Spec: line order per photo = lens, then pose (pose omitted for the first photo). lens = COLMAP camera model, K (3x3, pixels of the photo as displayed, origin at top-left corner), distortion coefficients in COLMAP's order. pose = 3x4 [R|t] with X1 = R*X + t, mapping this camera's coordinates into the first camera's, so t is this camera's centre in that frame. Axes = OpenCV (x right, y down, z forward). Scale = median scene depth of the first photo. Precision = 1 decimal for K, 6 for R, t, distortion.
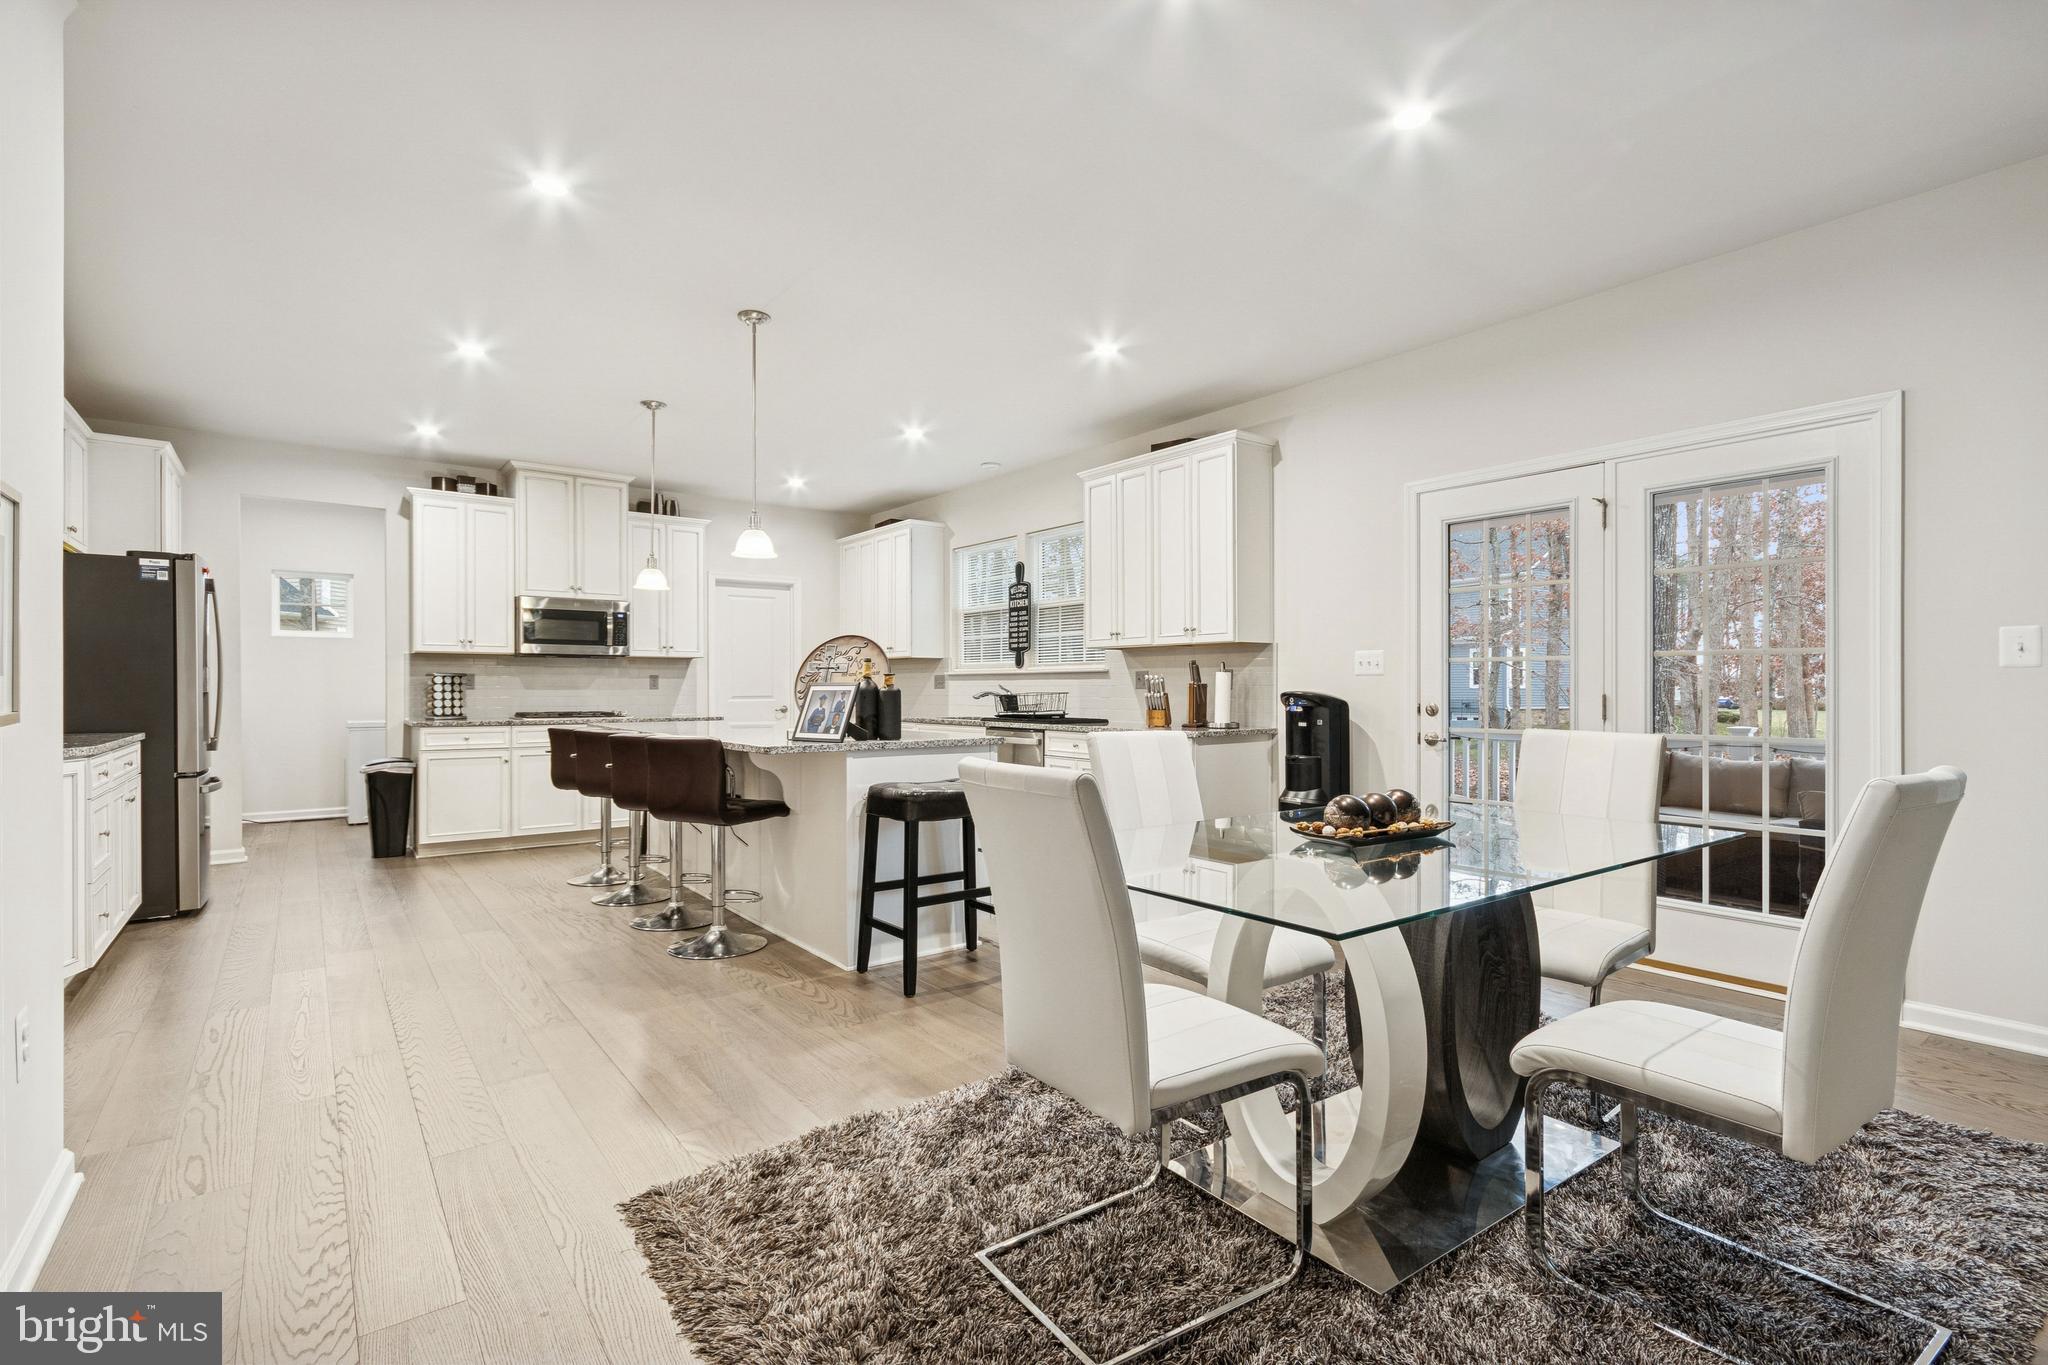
lens RADIAL K [[957.3, 0, 1030.0], [0, 957.3, 697.5], [0, 0, 1]] dist [-0.004652, 0.004959]
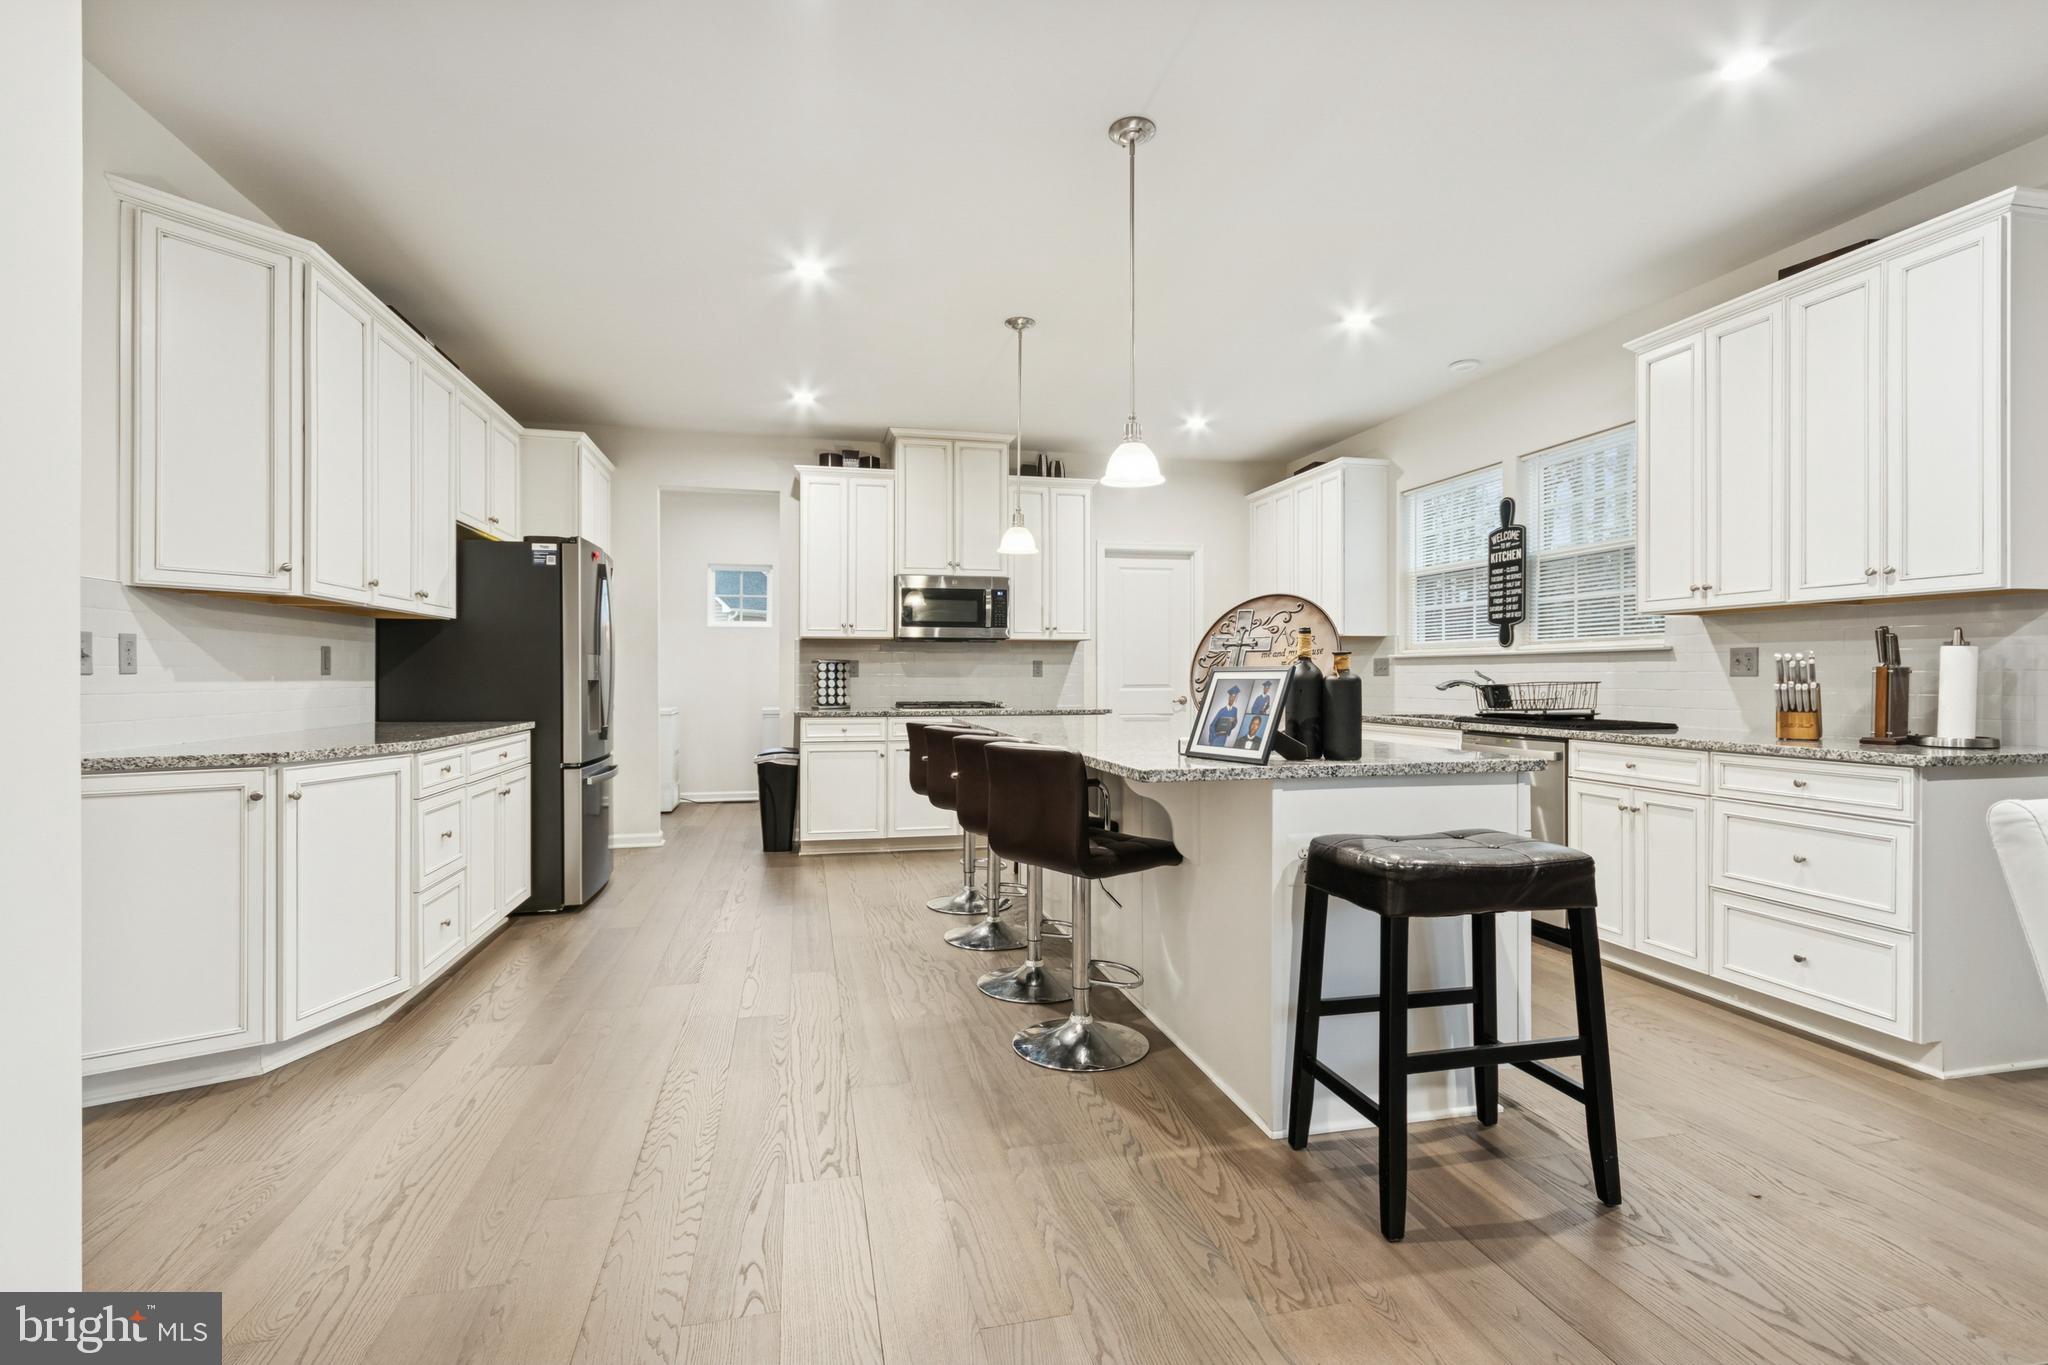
lens RADIAL K [[957.3, 0, 1016.2], [0, 957.3, 682.1], [0, 0, 1]] dist [-0.004652, 0.004959]
pose [[0.909370, 0.002429, -0.415982, -0.054626], [-0.003479, 0.999992, -0.001767, -0.002511], [0.415975, 0.003054, 0.909371, 0.237798]]
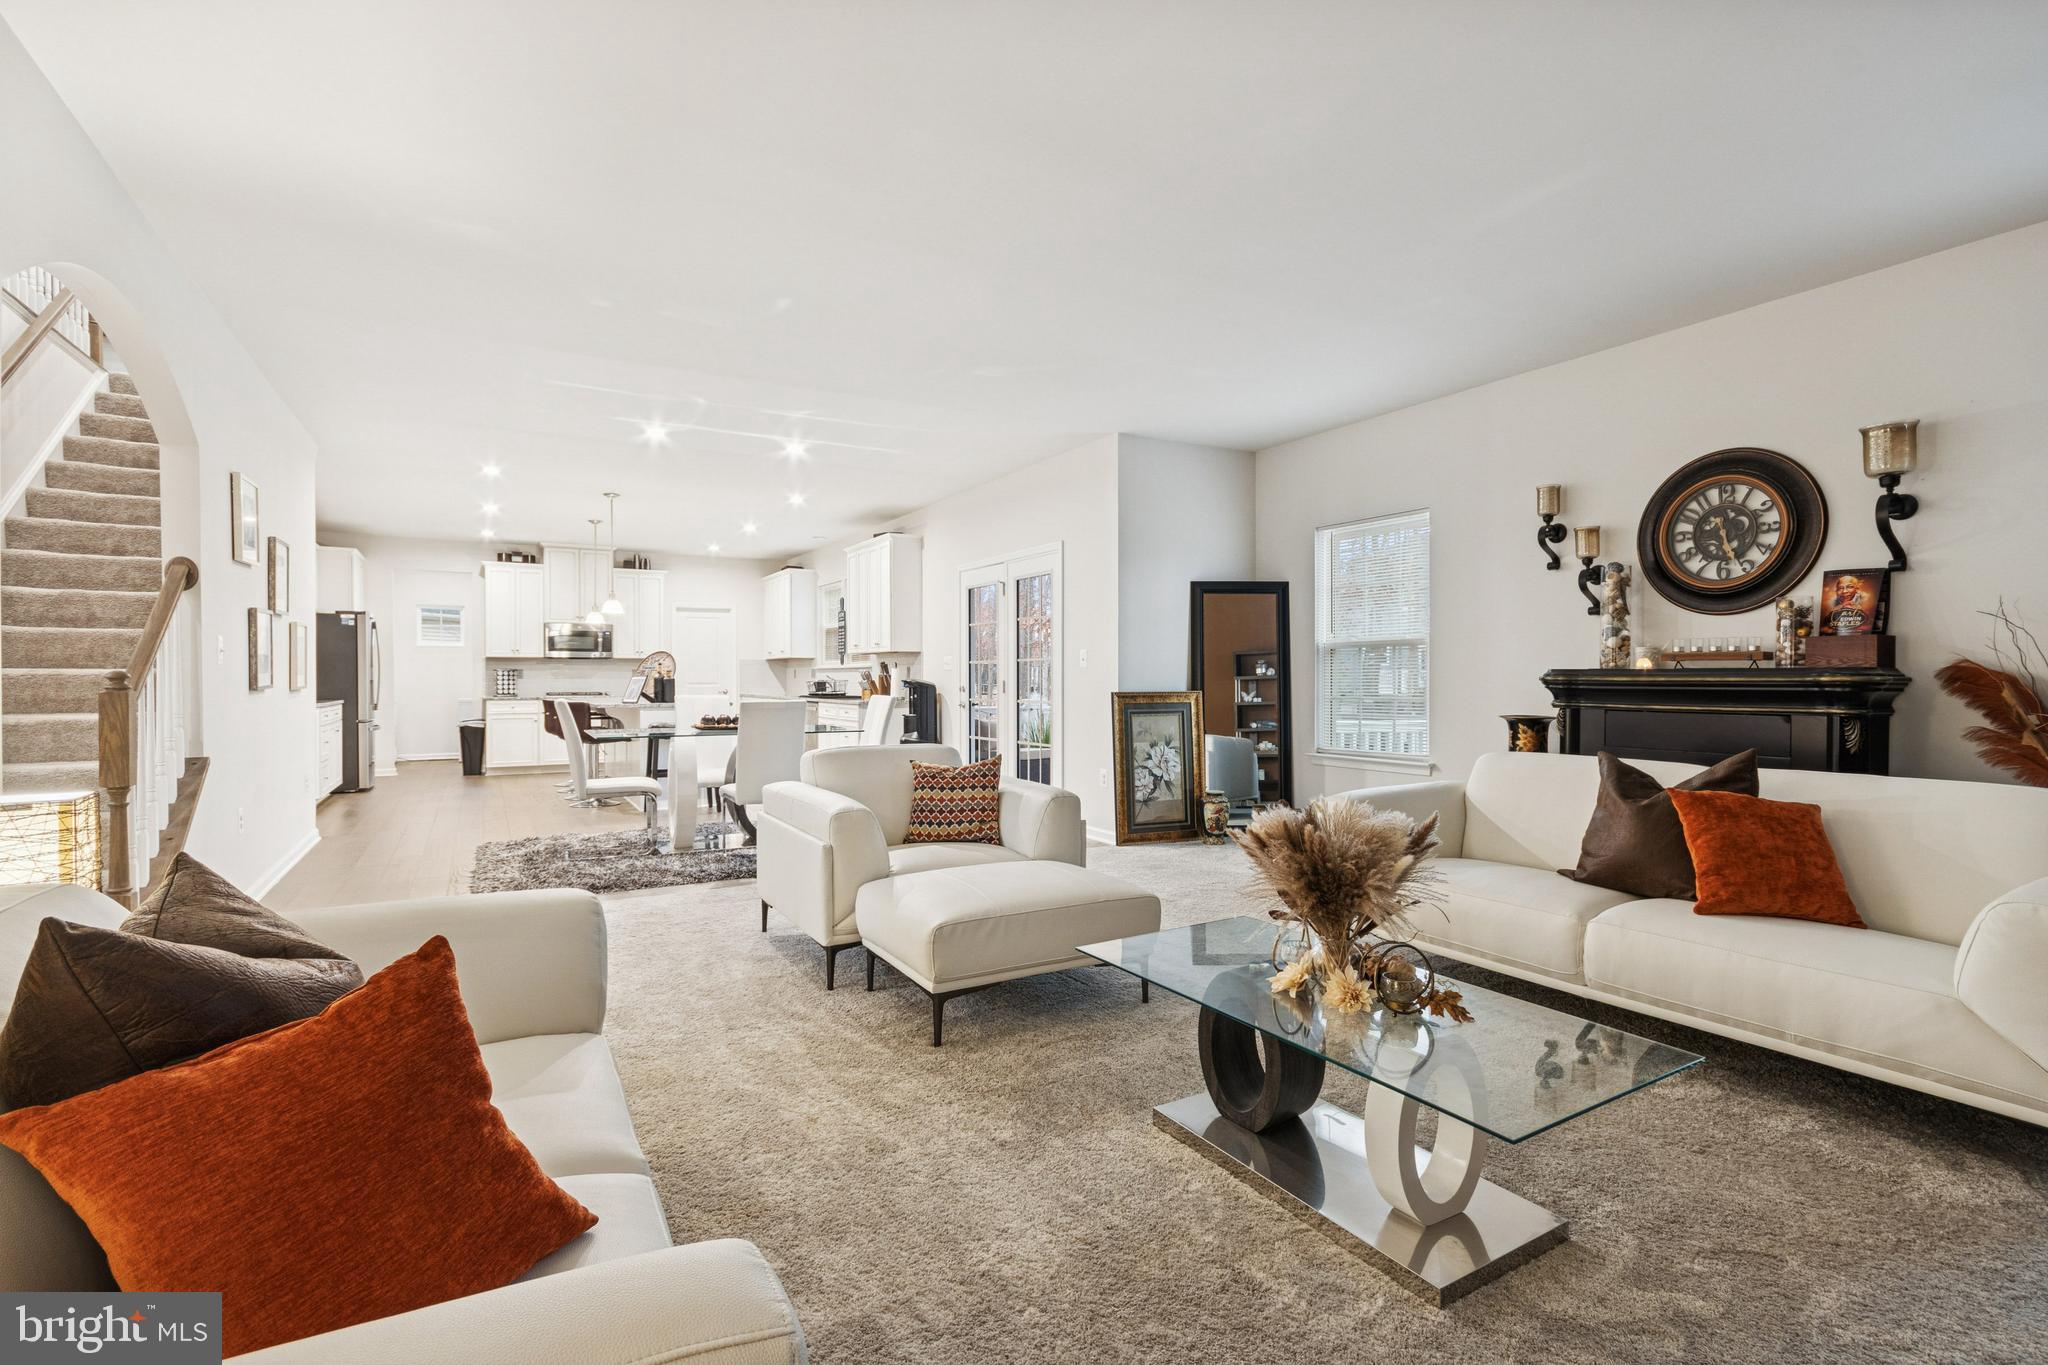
lens RADIAL K [[957.3, 0, 1037.0], [0, 957.3, 686.2], [0, 0, 1]] dist [-0.004652, 0.004959]
pose [[0.992083, -0.000330, -0.125580, 0.597274], [0.000232, 1.000000, -0.000793, 0.007100], [0.125580, 0.000758, 0.992083, -0.625909]]
